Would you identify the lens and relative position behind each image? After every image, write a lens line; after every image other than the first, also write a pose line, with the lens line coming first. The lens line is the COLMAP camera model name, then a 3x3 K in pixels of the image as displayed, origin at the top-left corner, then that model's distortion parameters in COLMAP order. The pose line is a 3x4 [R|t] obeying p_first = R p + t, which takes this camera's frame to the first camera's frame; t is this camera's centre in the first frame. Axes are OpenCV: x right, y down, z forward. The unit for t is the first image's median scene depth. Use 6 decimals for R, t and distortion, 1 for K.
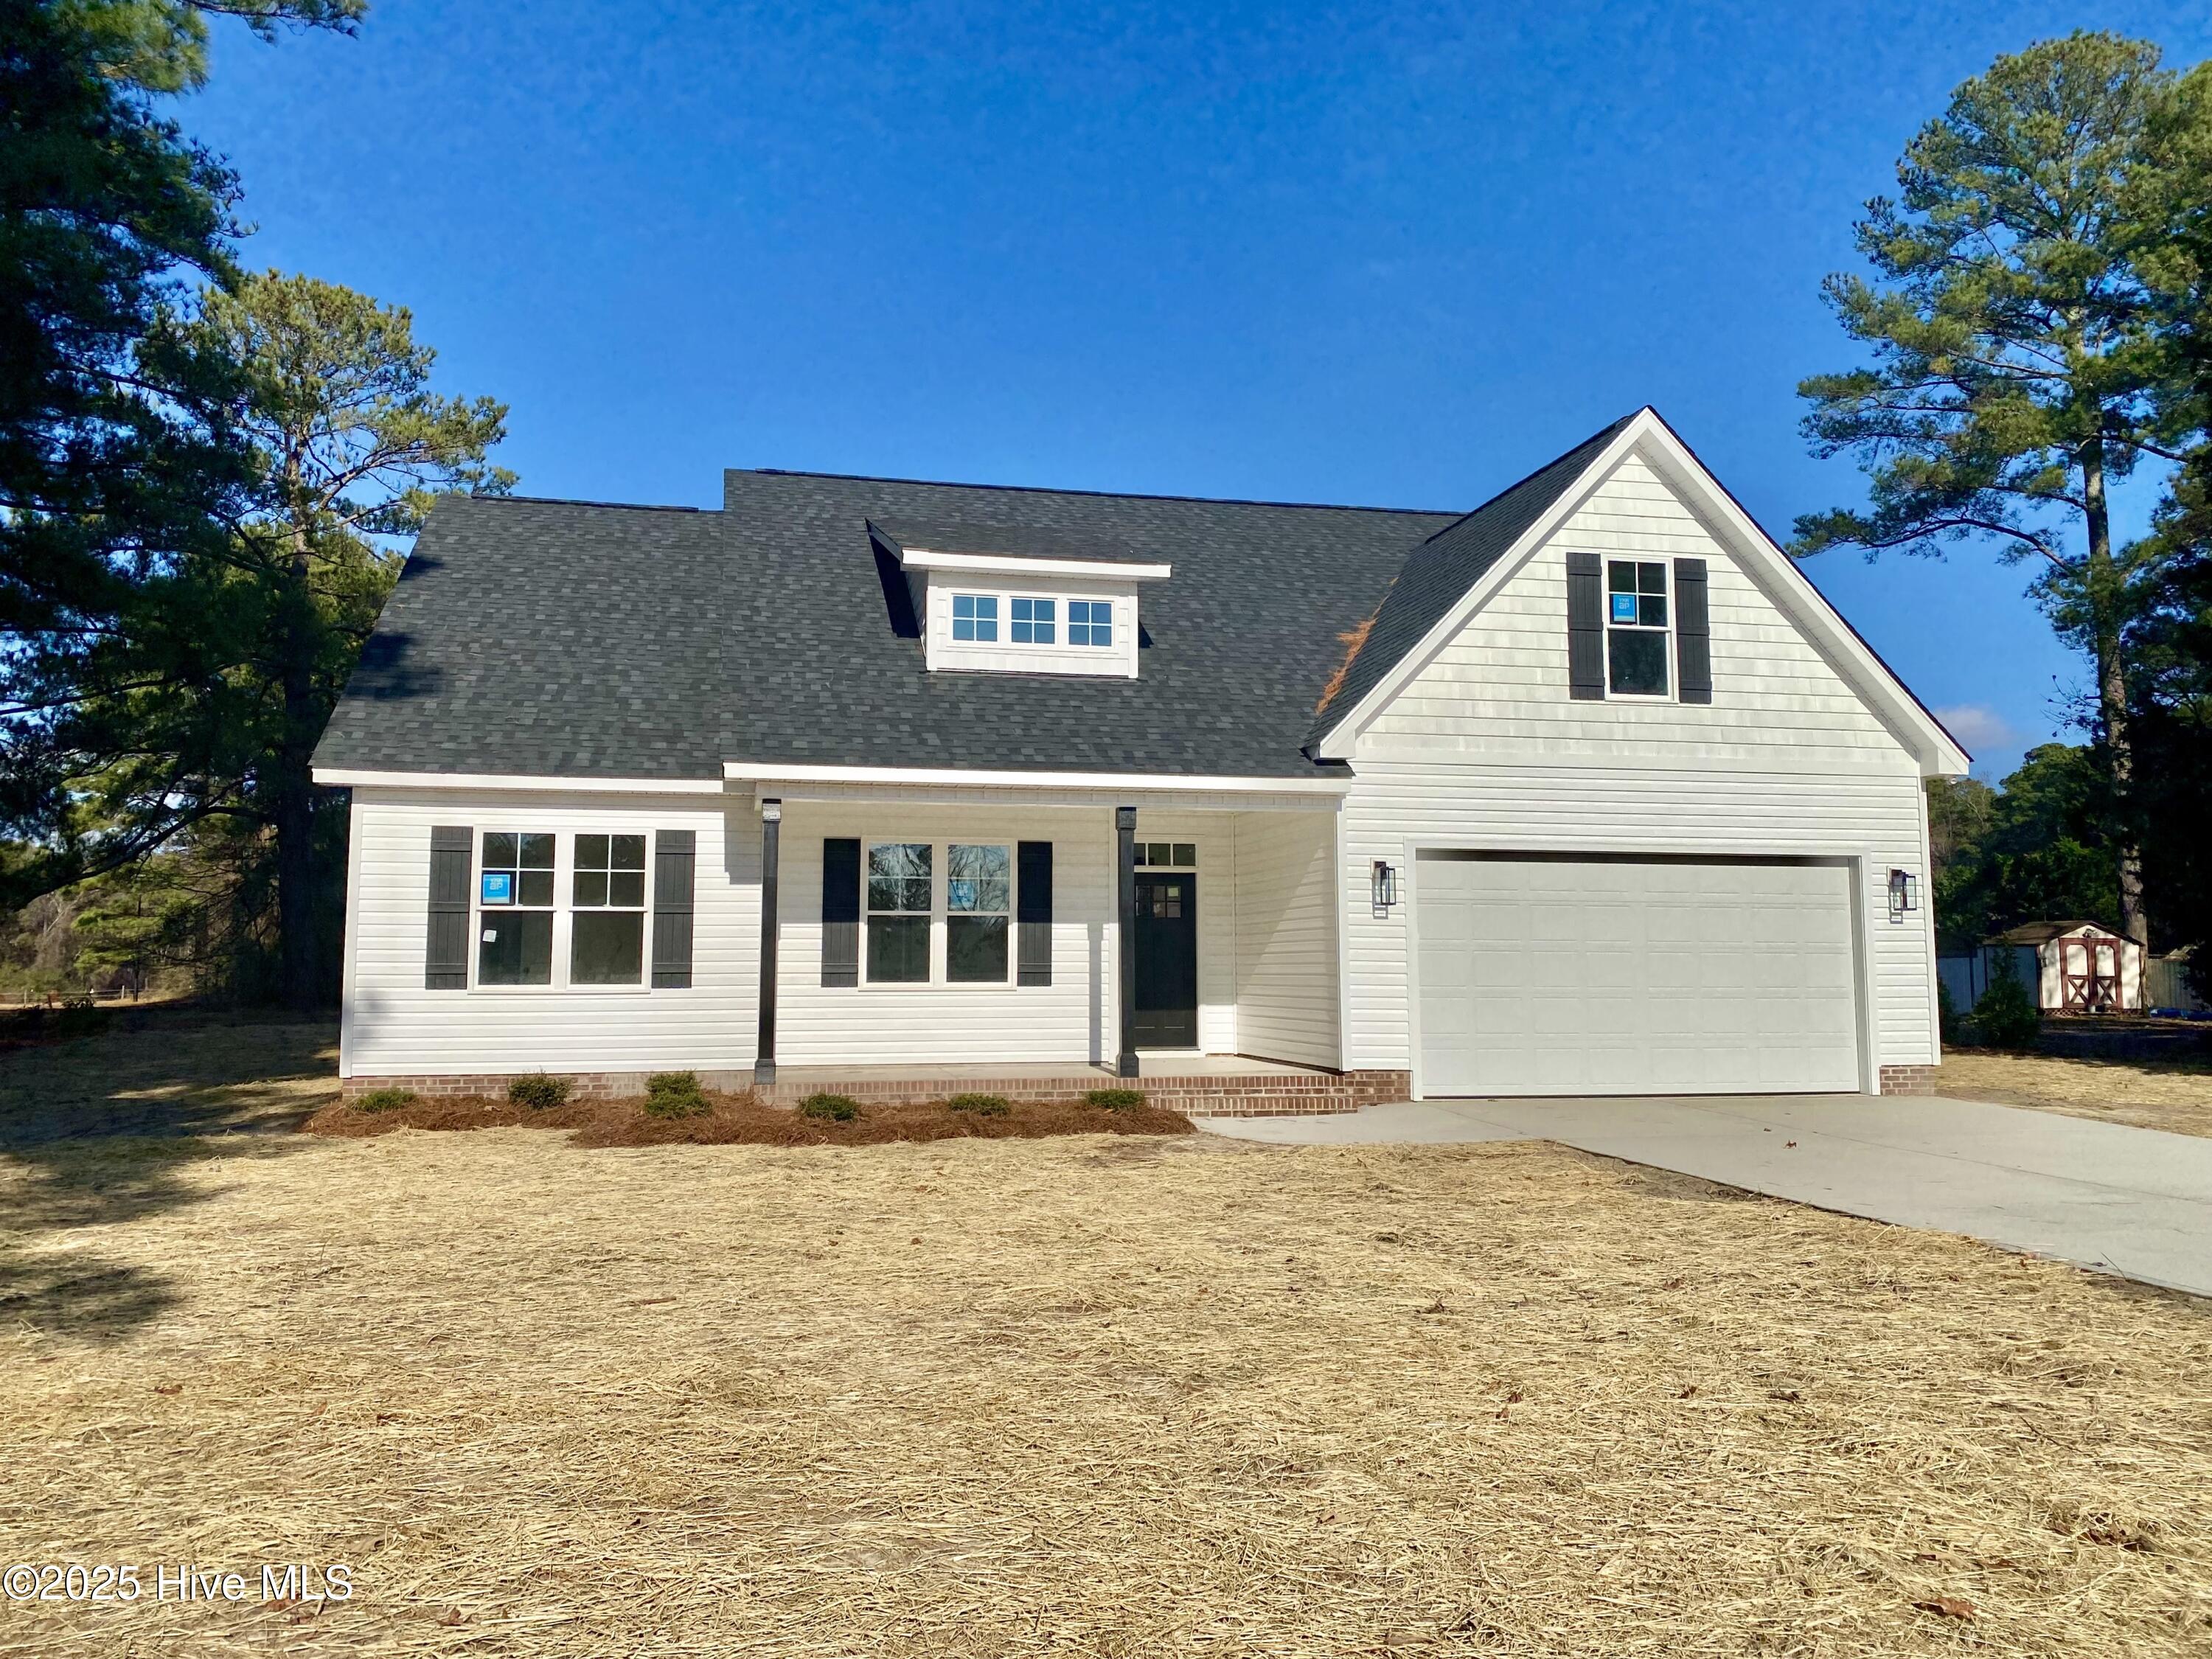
lens RADIAL K [[1736.4, 0, 1019.1], [0, 1736.4, 776.3], [0, 0, 1]] dist [0.020644, 0.003566]
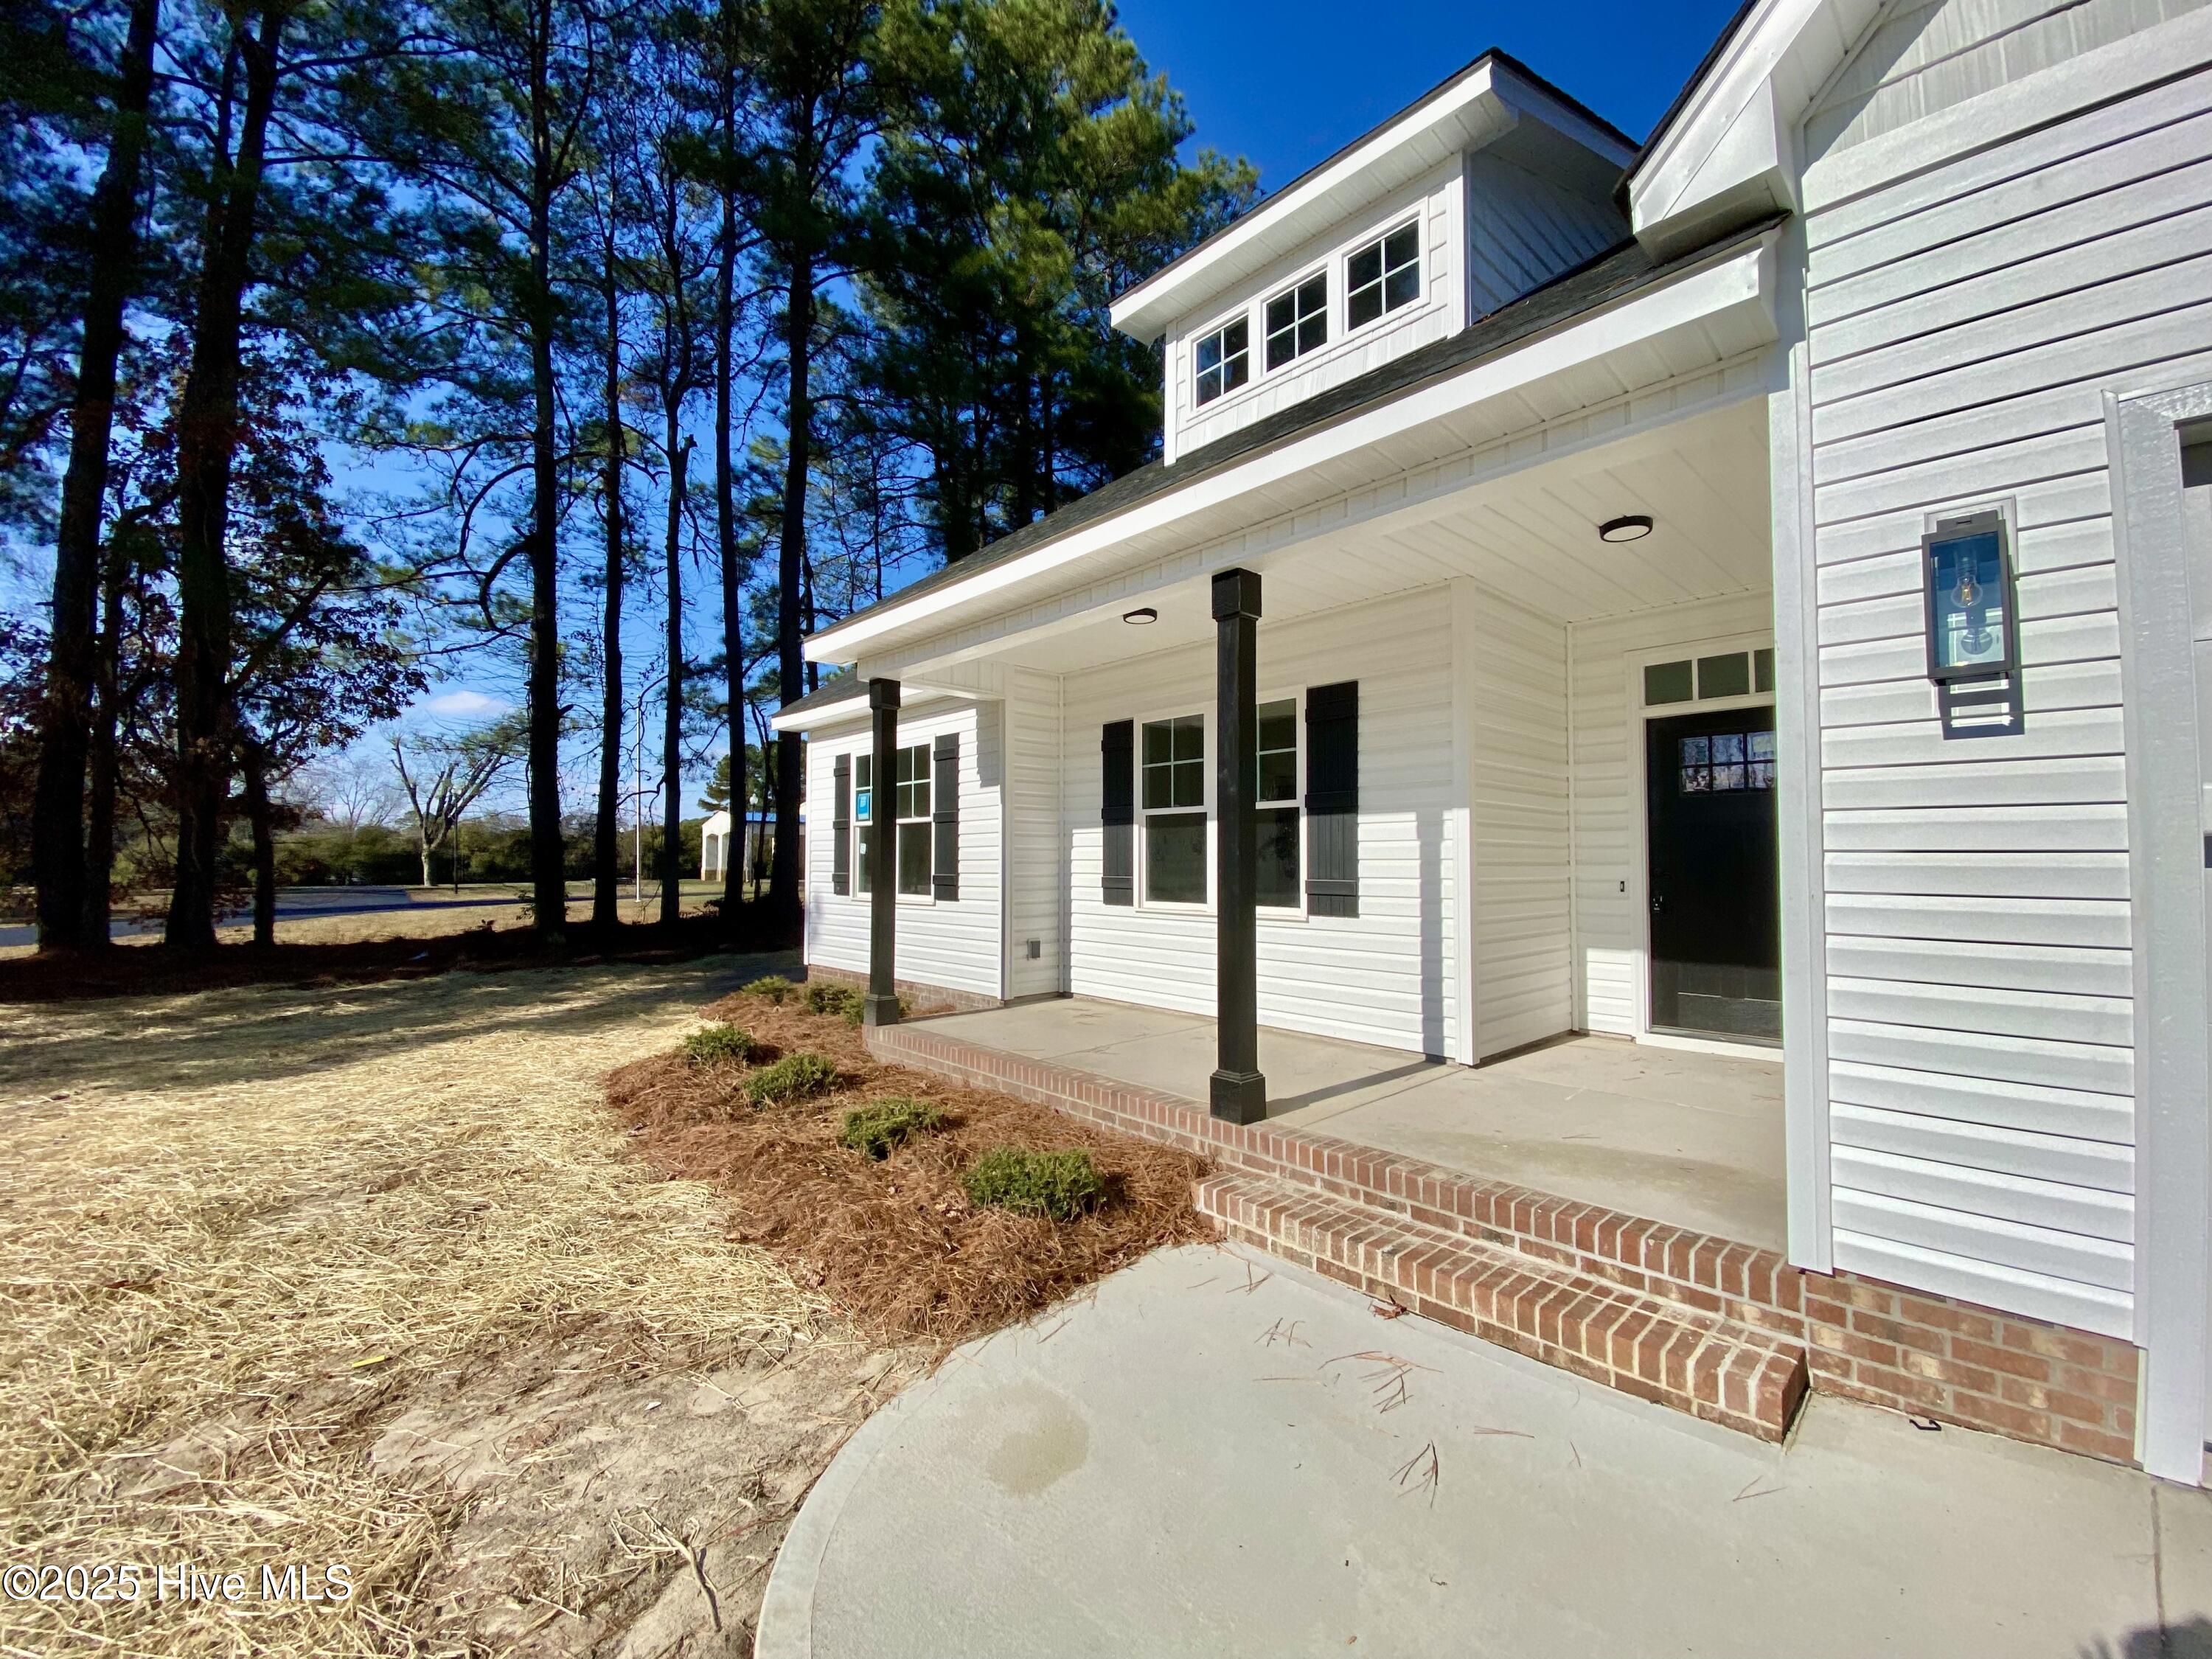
lens RADIAL K [[889.7, 0, 1109.6], [0, 889.7, 836.0], [0, 0, 1]] dist [-0.001286, -0.007744]
pose [[0.526612, -0.026519, -0.849692, 0.238987], [0.096217, 0.994950, 0.028580, 0.076440], [0.844643, -0.096805, 0.526504, 0.779041]]
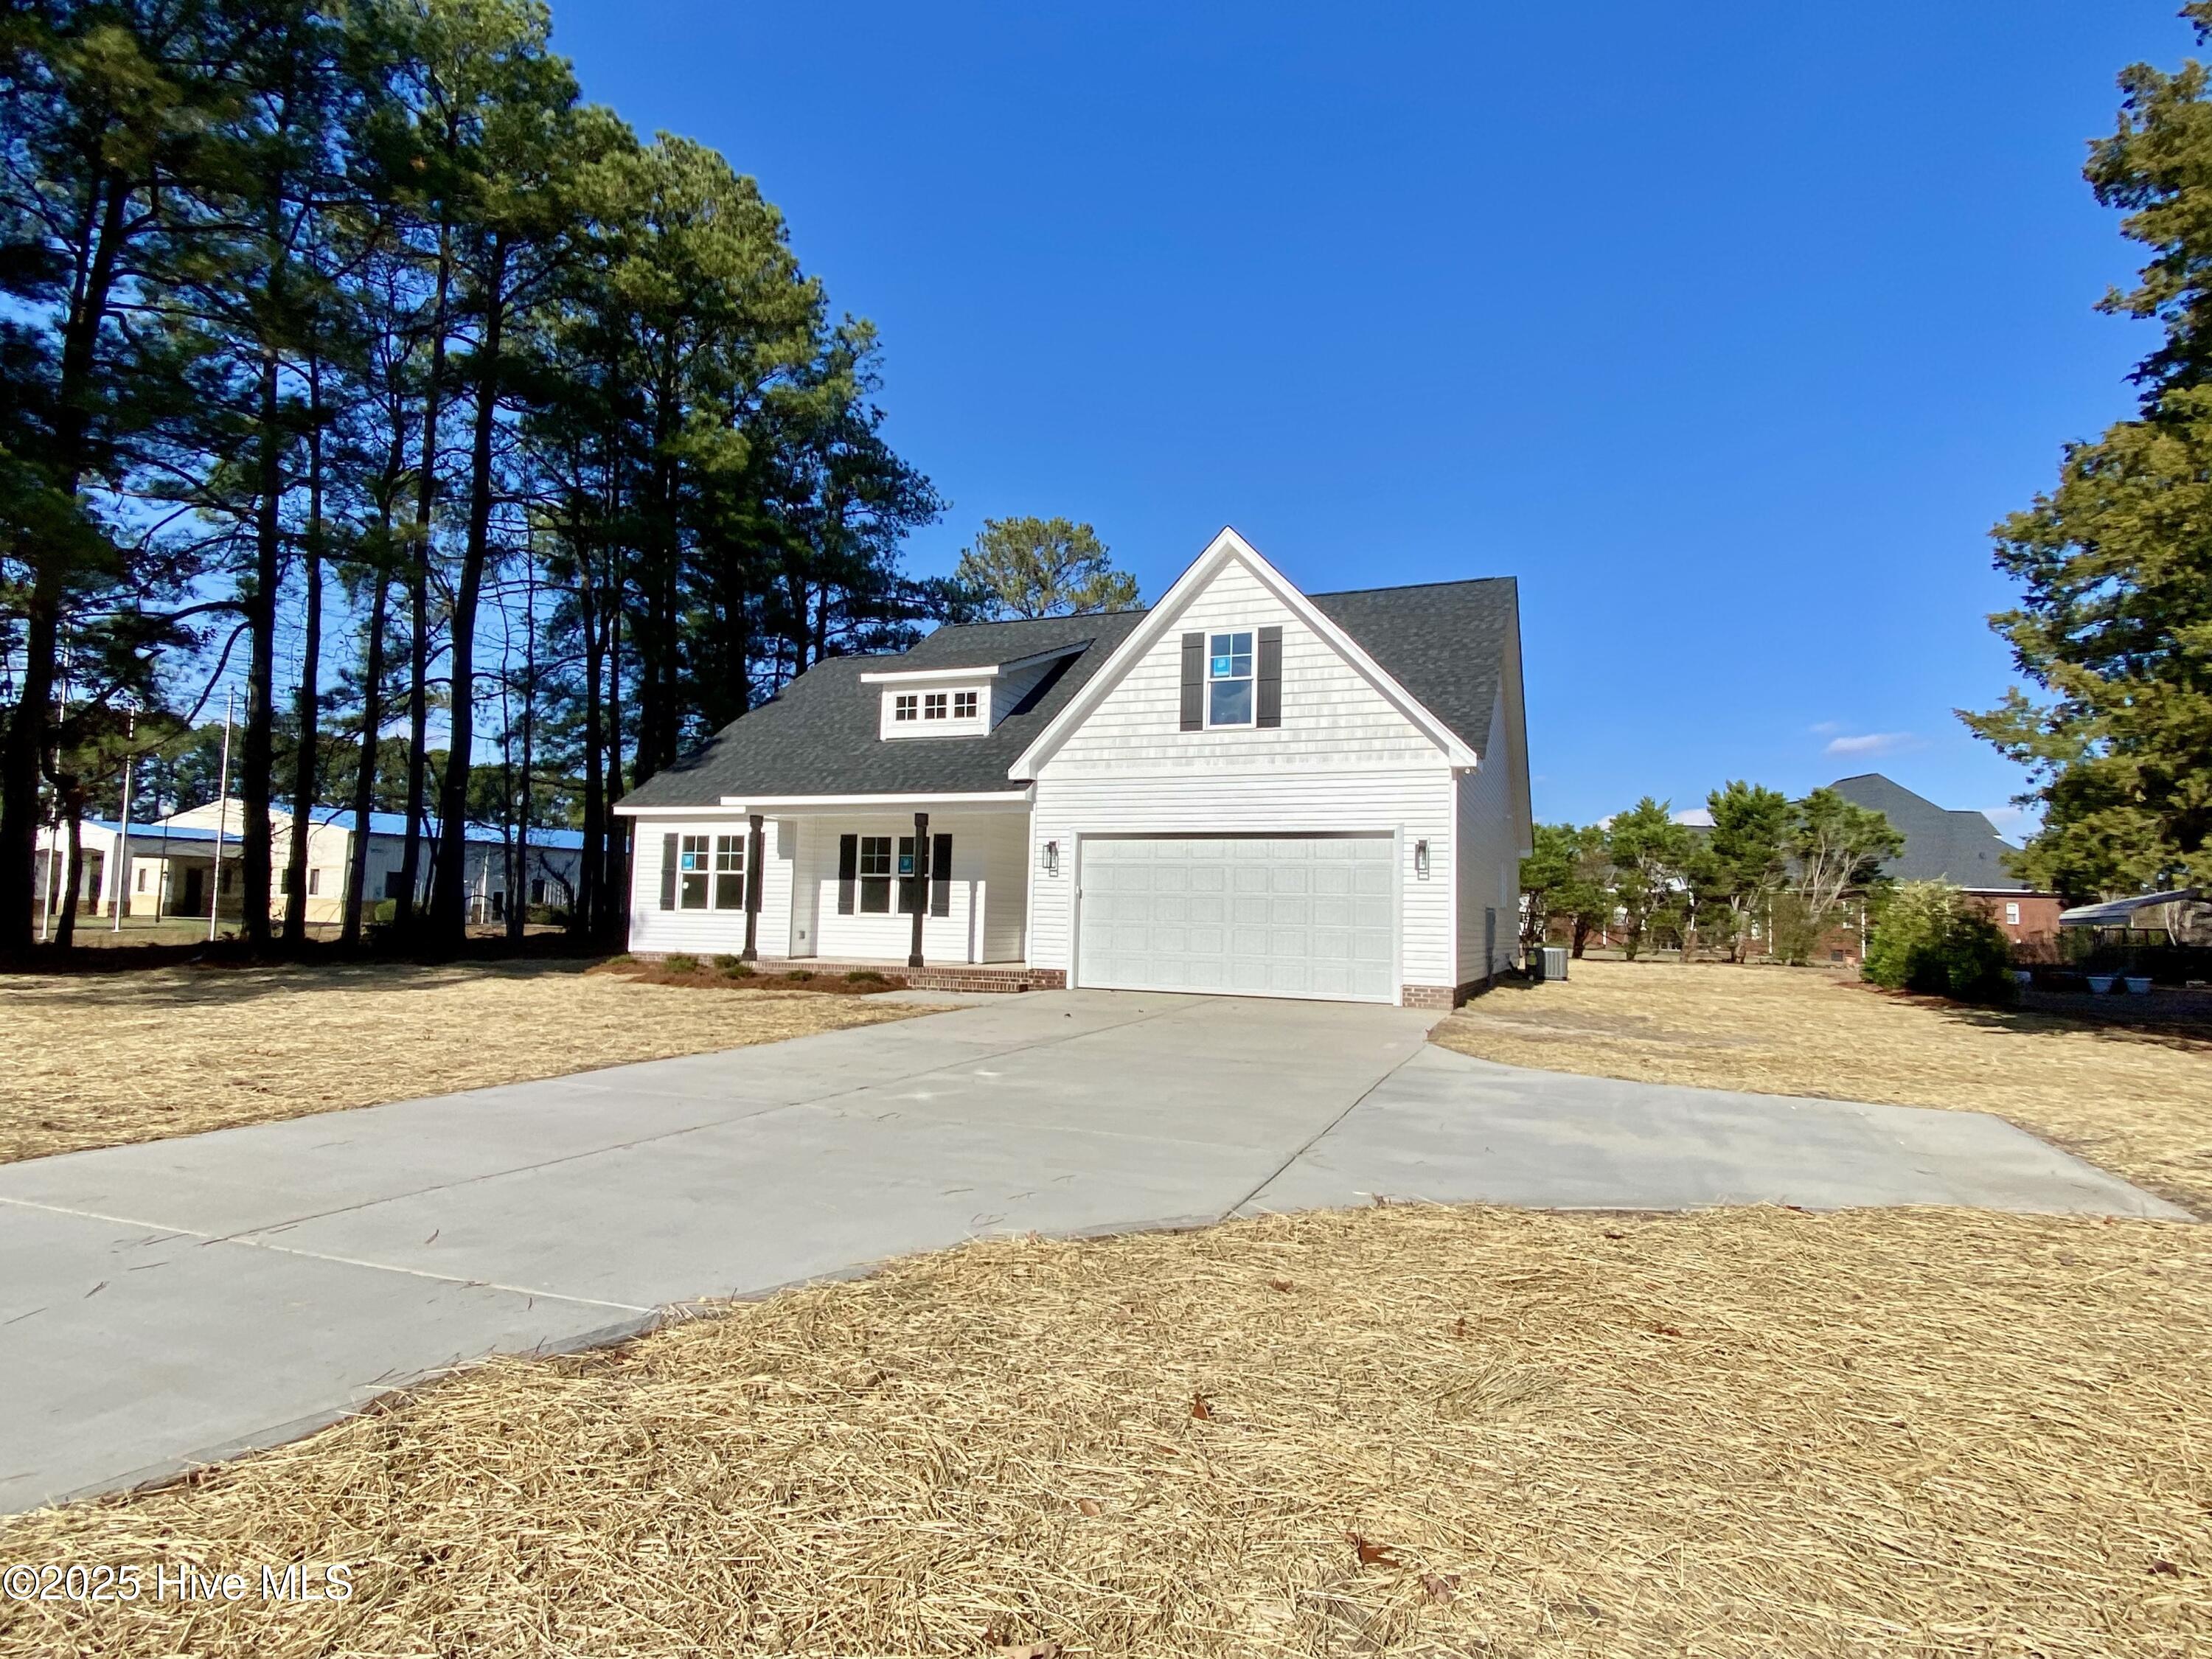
lens RADIAL K [[1180.4, 0, 1103.6], [0, 1180.4, 844.9], [0, 0, 1]] dist [0.021286, 0.000111]
pose [[0.834311, -0.016158, -0.551058, 0.810540], [0.039213, 0.998778, 0.030083, 0.019725], [0.549898, -0.046707, 0.833925, 0.106458]]
